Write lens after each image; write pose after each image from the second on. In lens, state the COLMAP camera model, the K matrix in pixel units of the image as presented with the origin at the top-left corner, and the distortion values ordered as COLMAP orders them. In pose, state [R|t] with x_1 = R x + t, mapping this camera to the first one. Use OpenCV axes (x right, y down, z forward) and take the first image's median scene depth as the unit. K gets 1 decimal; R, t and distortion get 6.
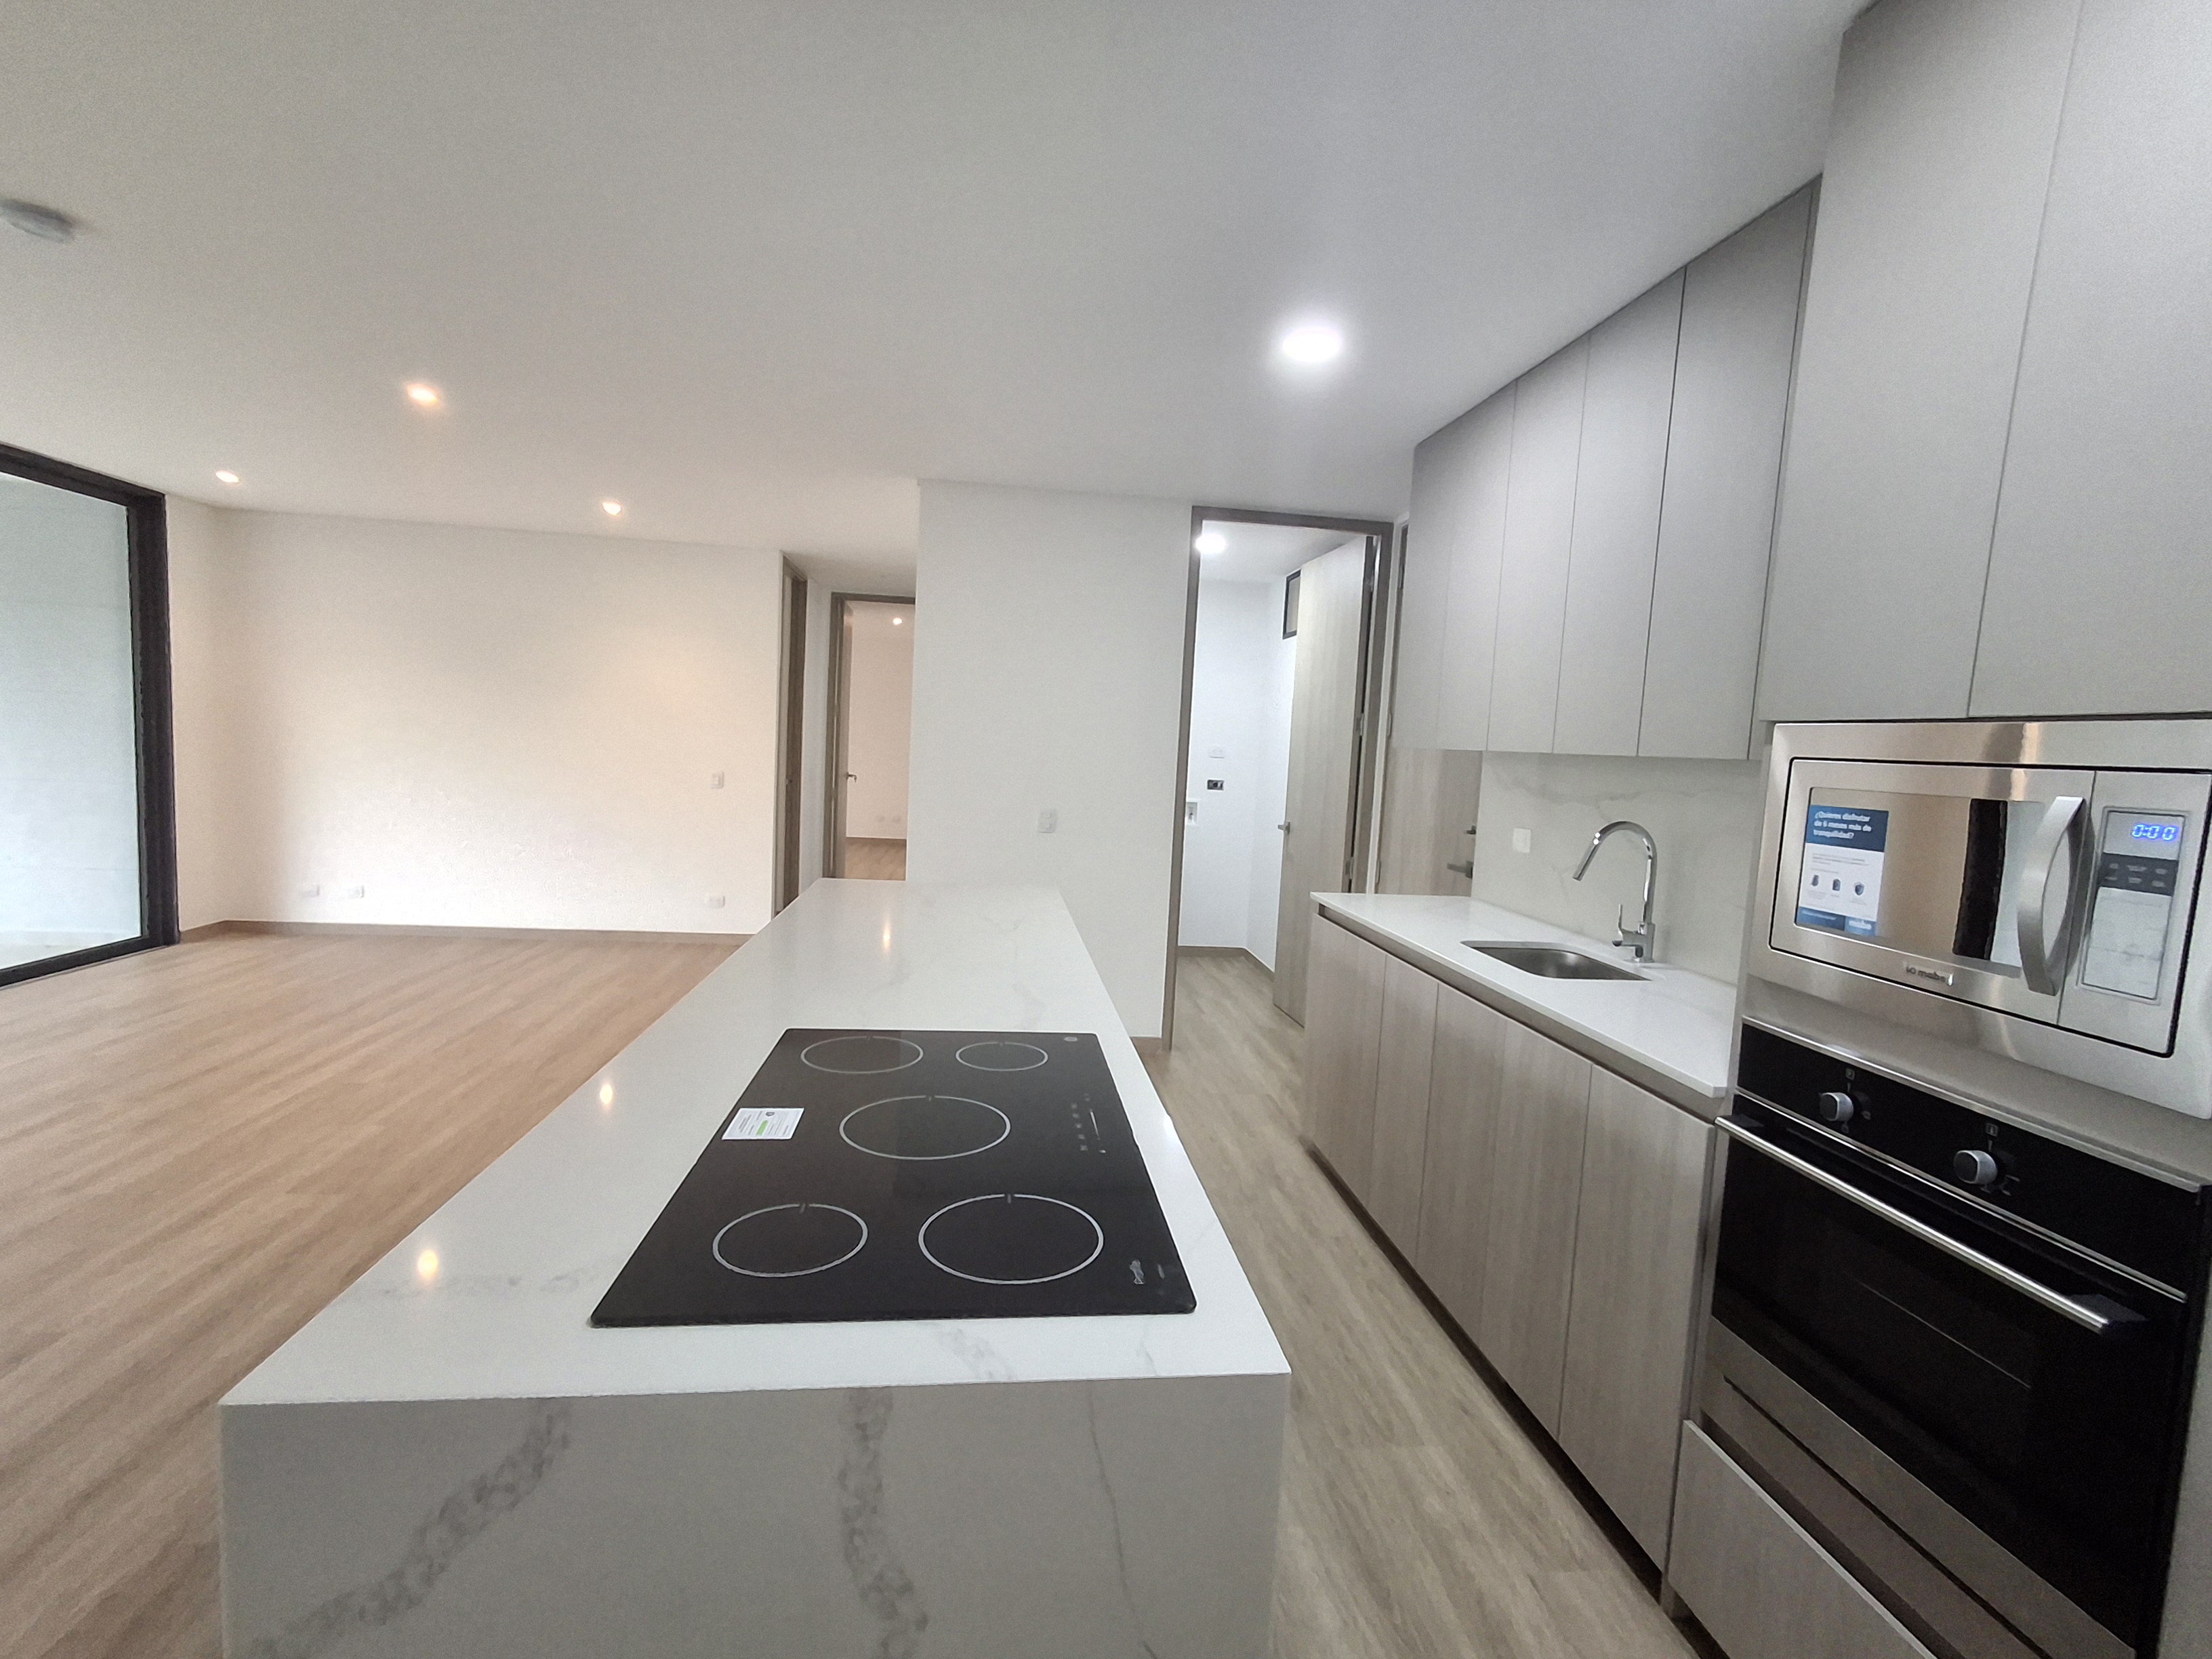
lens RADIAL K [[1018.8, 0, 1102.6], [0, 1018.8, 836.3], [0, 0, 1]] dist [0.016447, -0.007898]
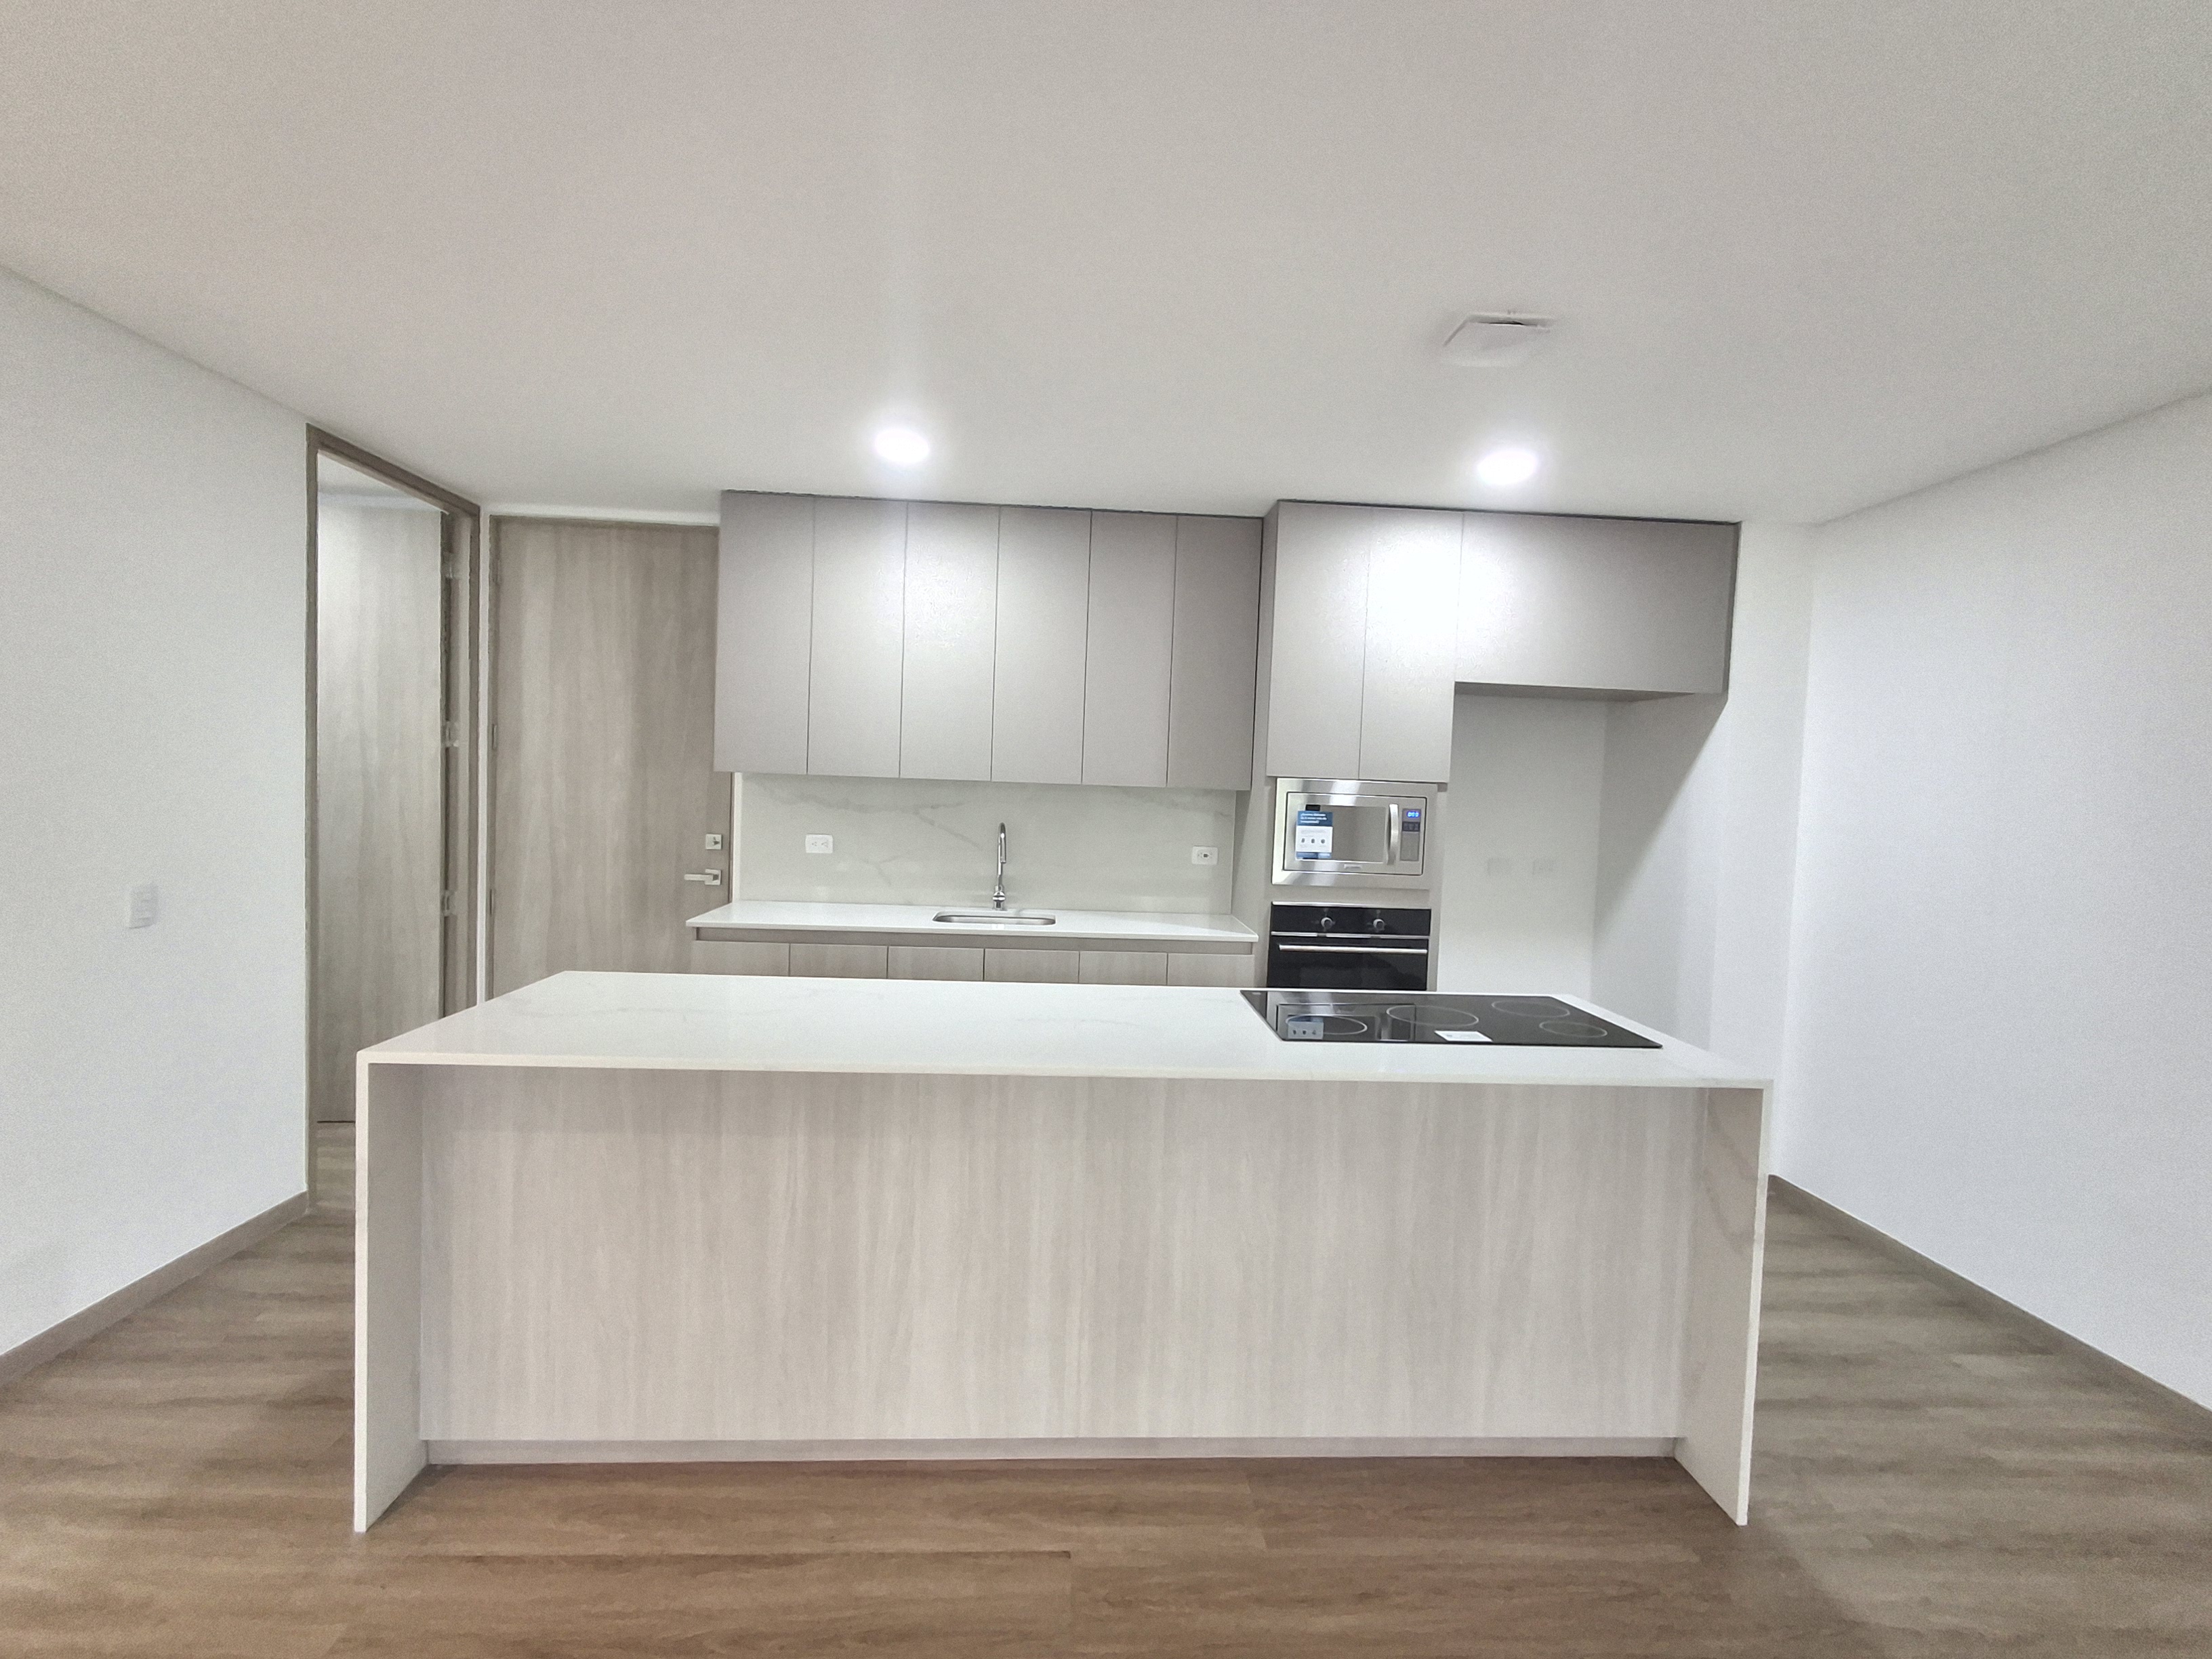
lens RADIAL K [[1018.8, 0, 1102.6], [0, 1018.8, 836.3], [0, 0, 1]] dist [0.016447, -0.007898]
pose [[0.075469, -0.100924, 0.992028, -0.663895], [0.061744, 0.993429, 0.096370, -0.086675], [-0.995235, 0.053979, 0.081204, 0.463314]]
